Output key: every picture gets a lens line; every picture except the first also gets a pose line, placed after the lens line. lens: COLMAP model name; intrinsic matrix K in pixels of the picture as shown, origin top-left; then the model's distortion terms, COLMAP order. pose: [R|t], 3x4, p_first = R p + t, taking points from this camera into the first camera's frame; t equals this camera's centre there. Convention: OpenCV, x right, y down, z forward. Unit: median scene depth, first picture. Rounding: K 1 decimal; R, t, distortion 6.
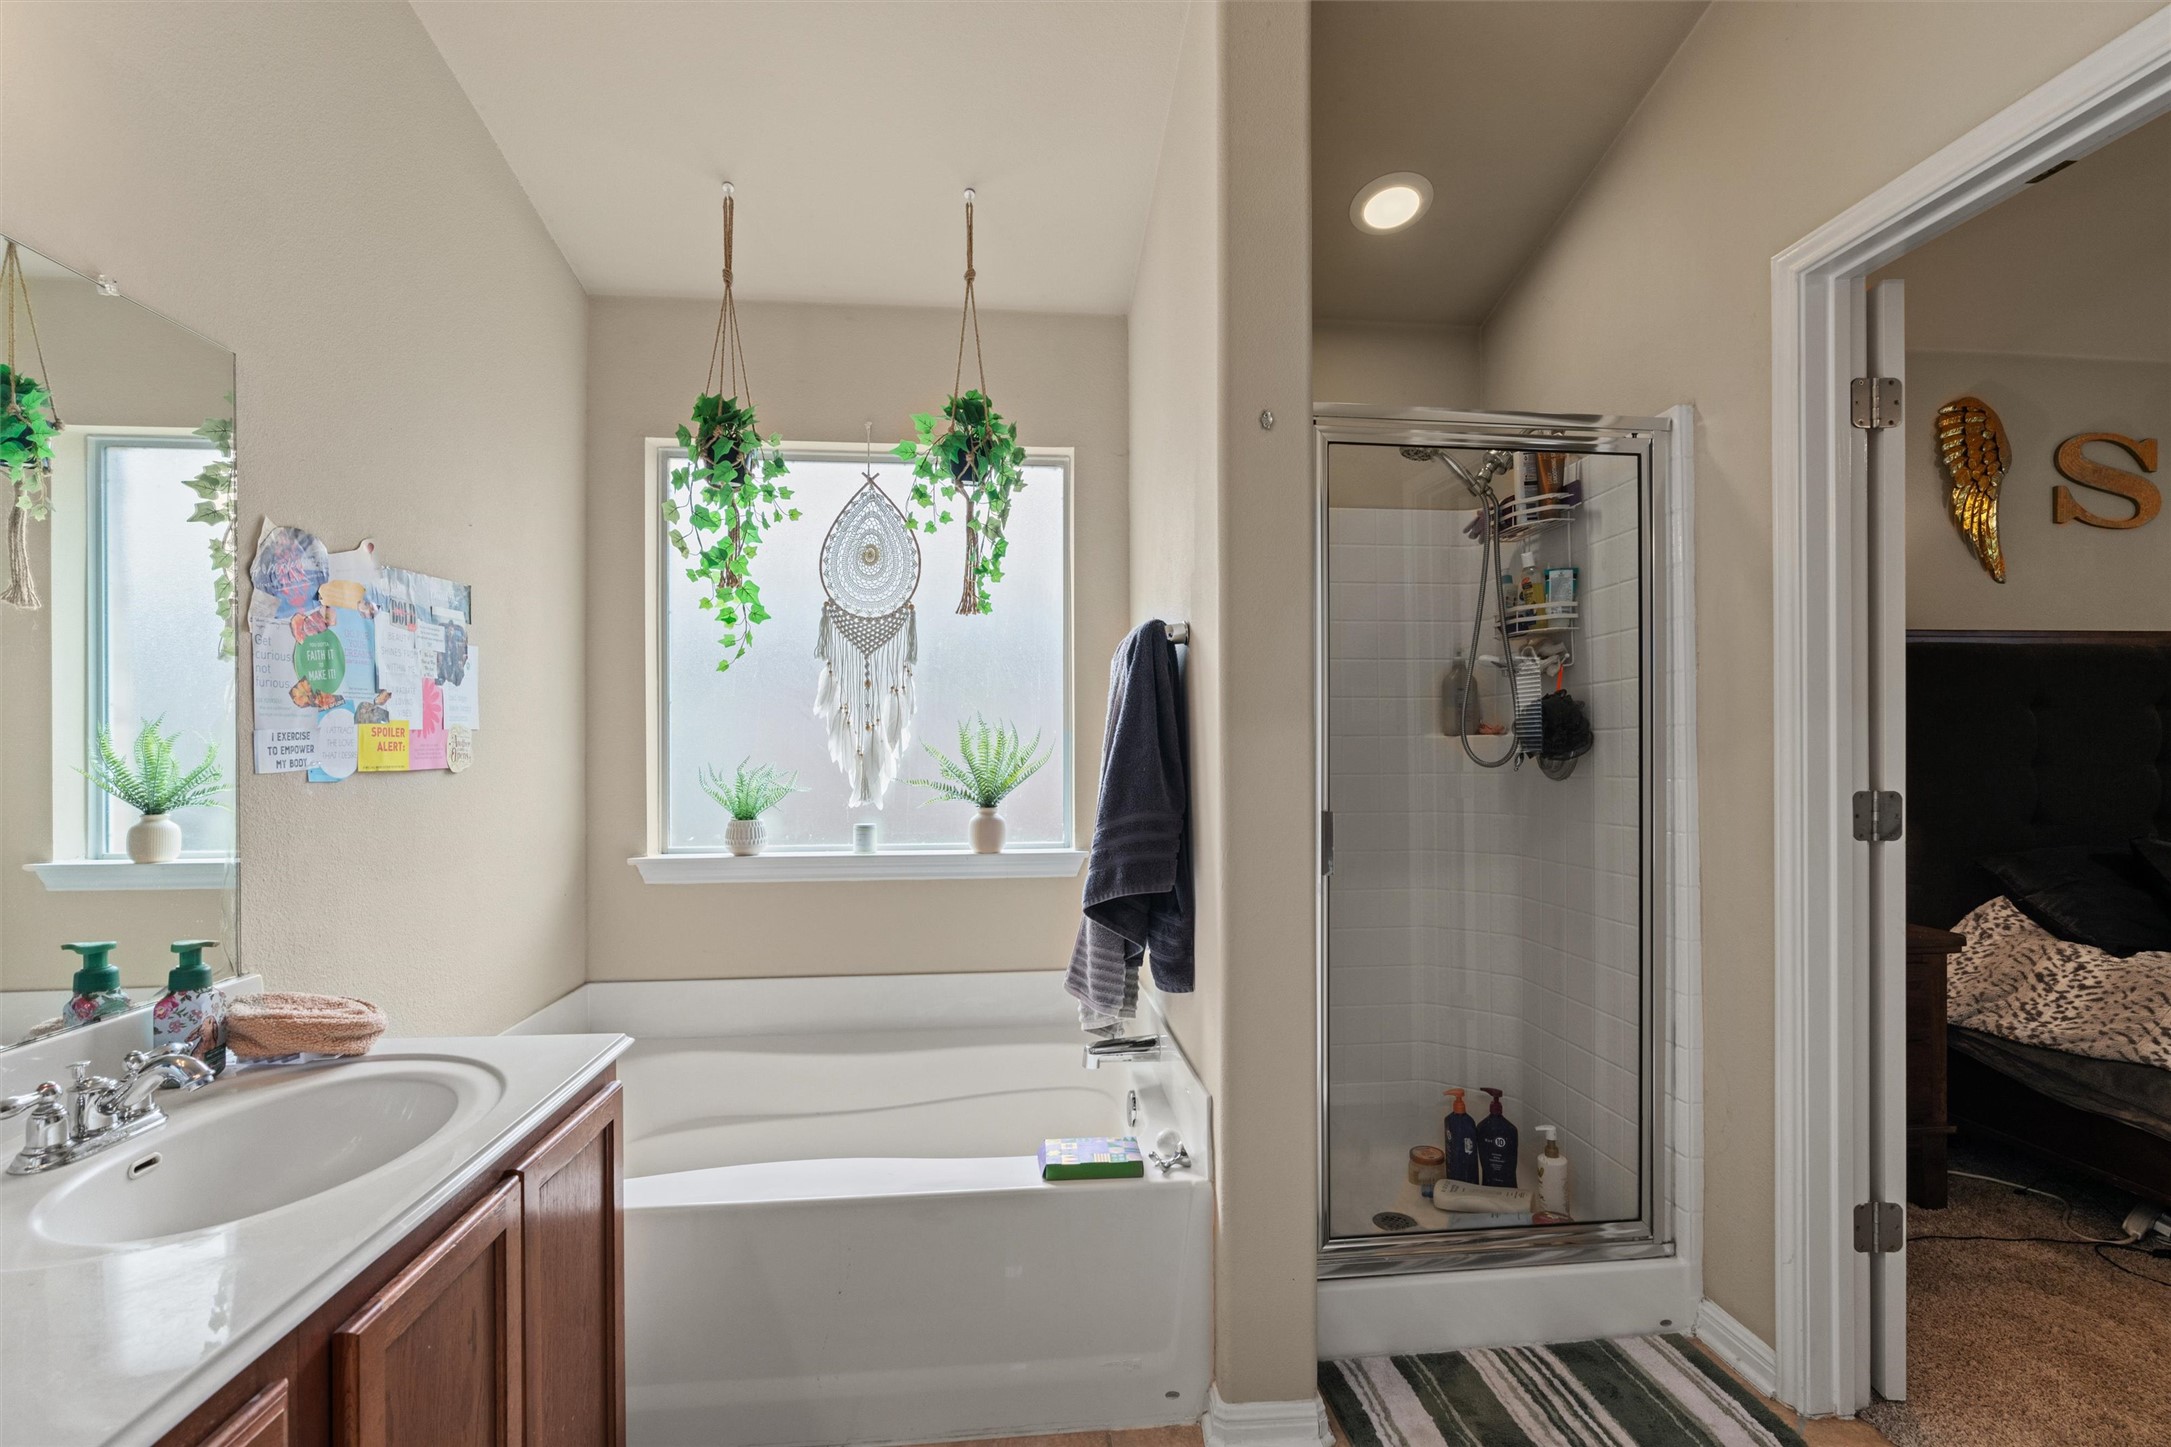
lens RADIAL K [[972.9, 0, 1086.3], [0, 972.9, 739.1], [0, 0, 1]] dist [-0.010818, 0.004062]
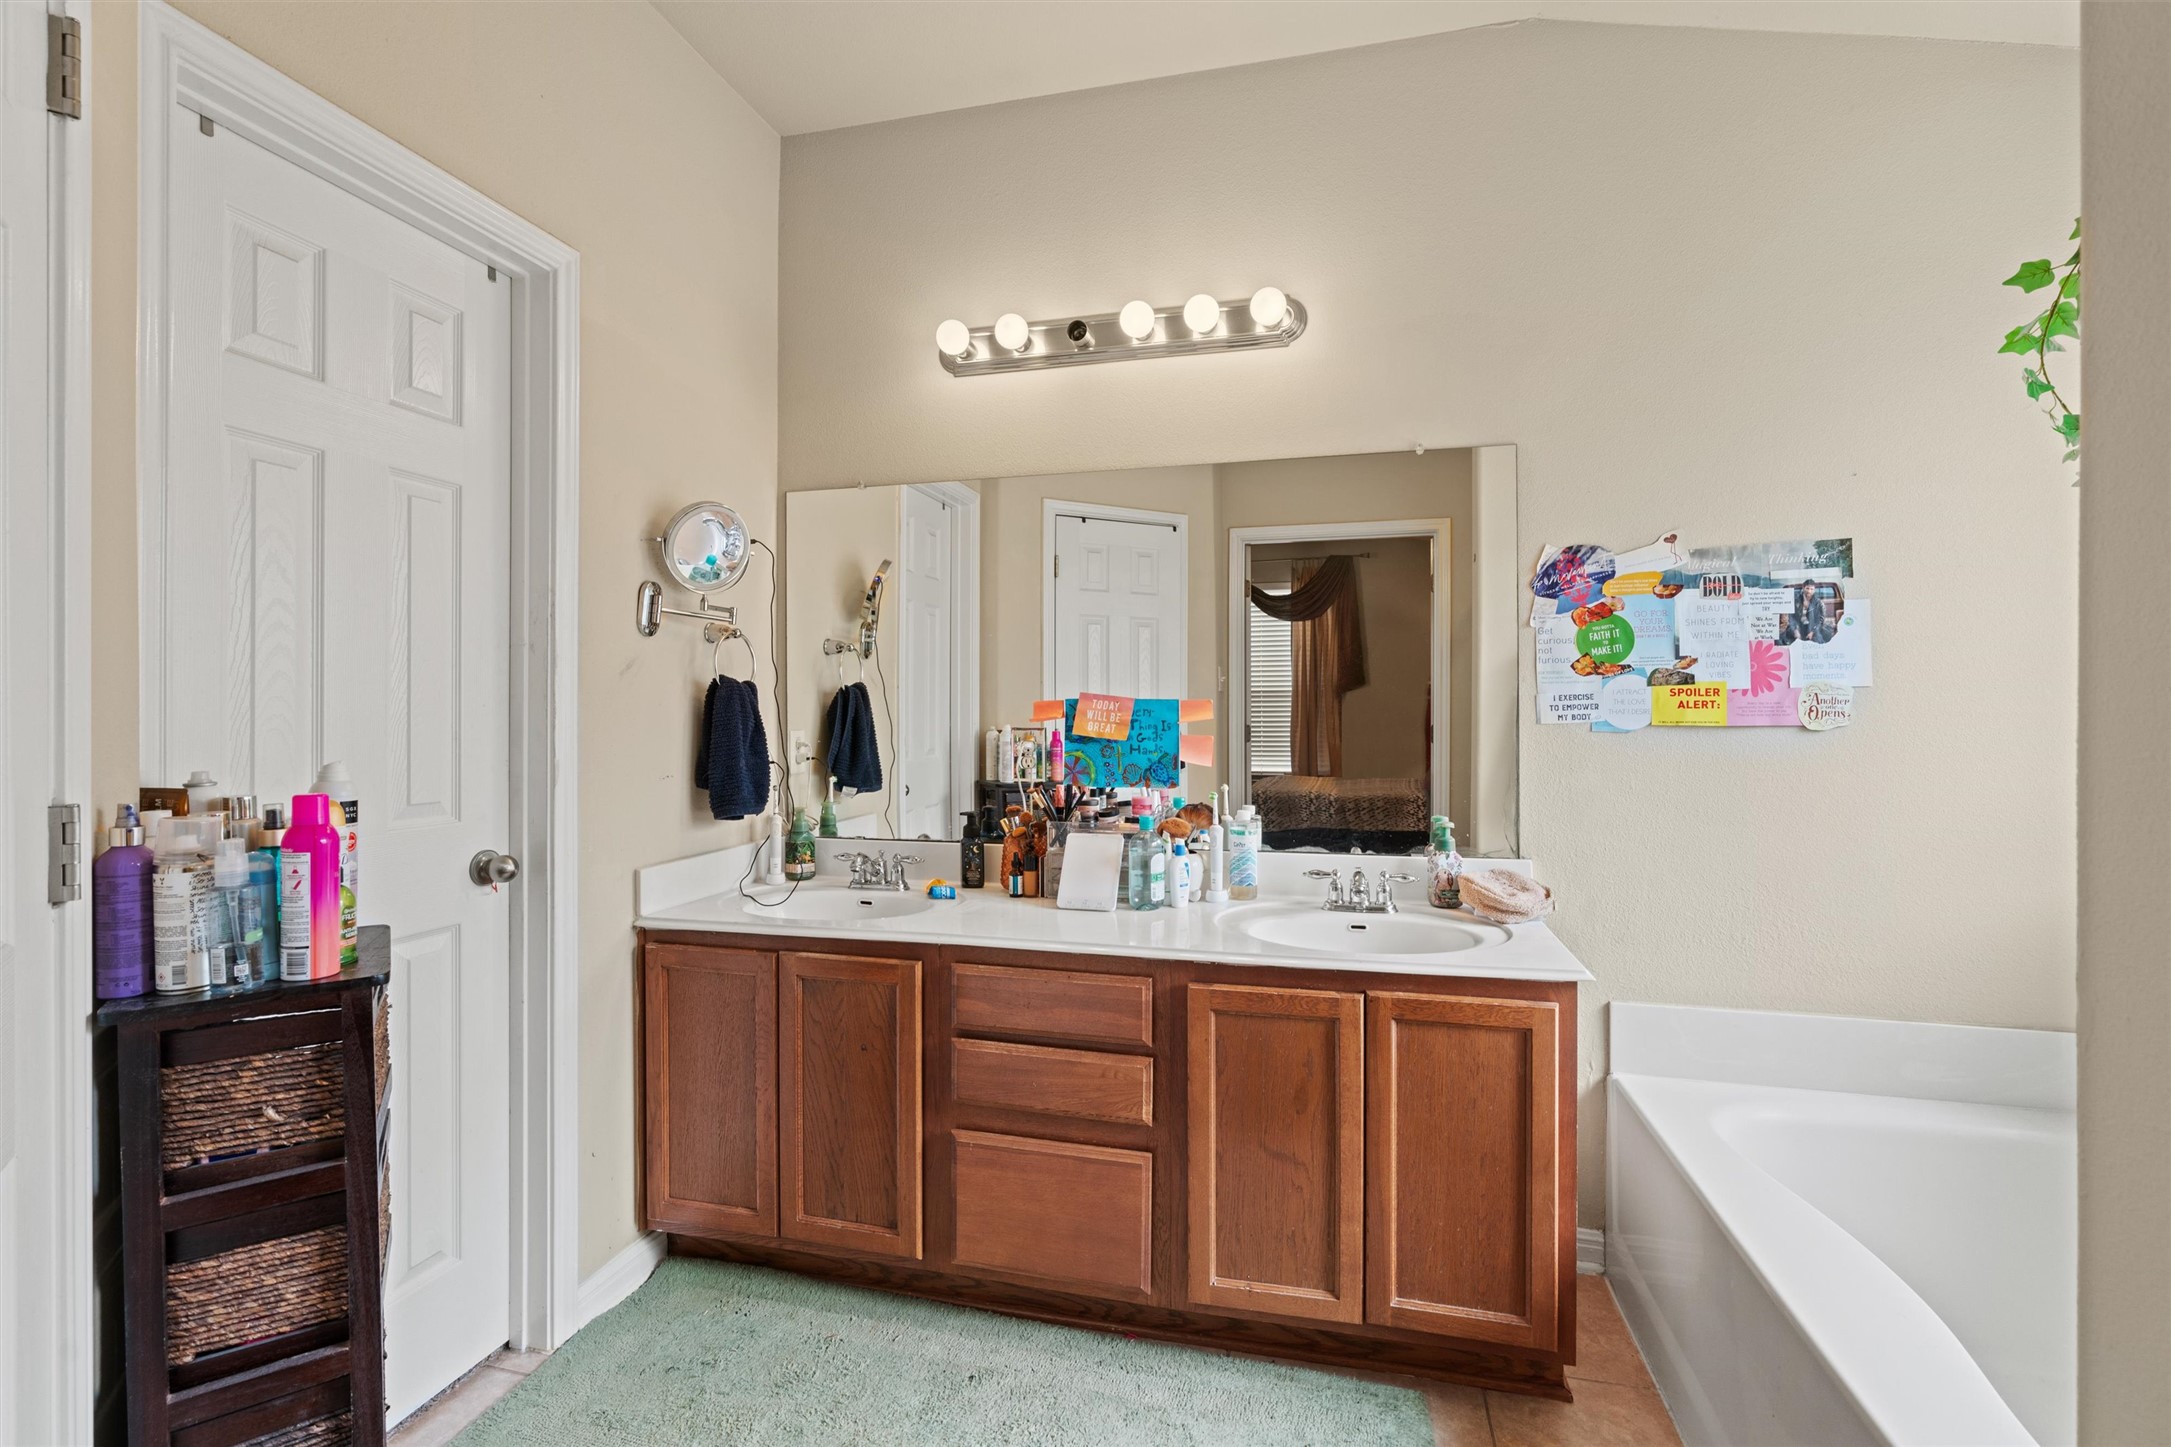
lens RADIAL K [[972.9, 0, 1083.4], [0, 972.9, 710.1], [0, 0, 1]] dist [-0.010818, 0.004062]
pose [[-0.345919, 0.014399, -0.938154, 0.649132], [0.011381, 0.999873, 0.011150, -0.007539], [0.938195, -0.006820, -0.346039, 0.743588]]
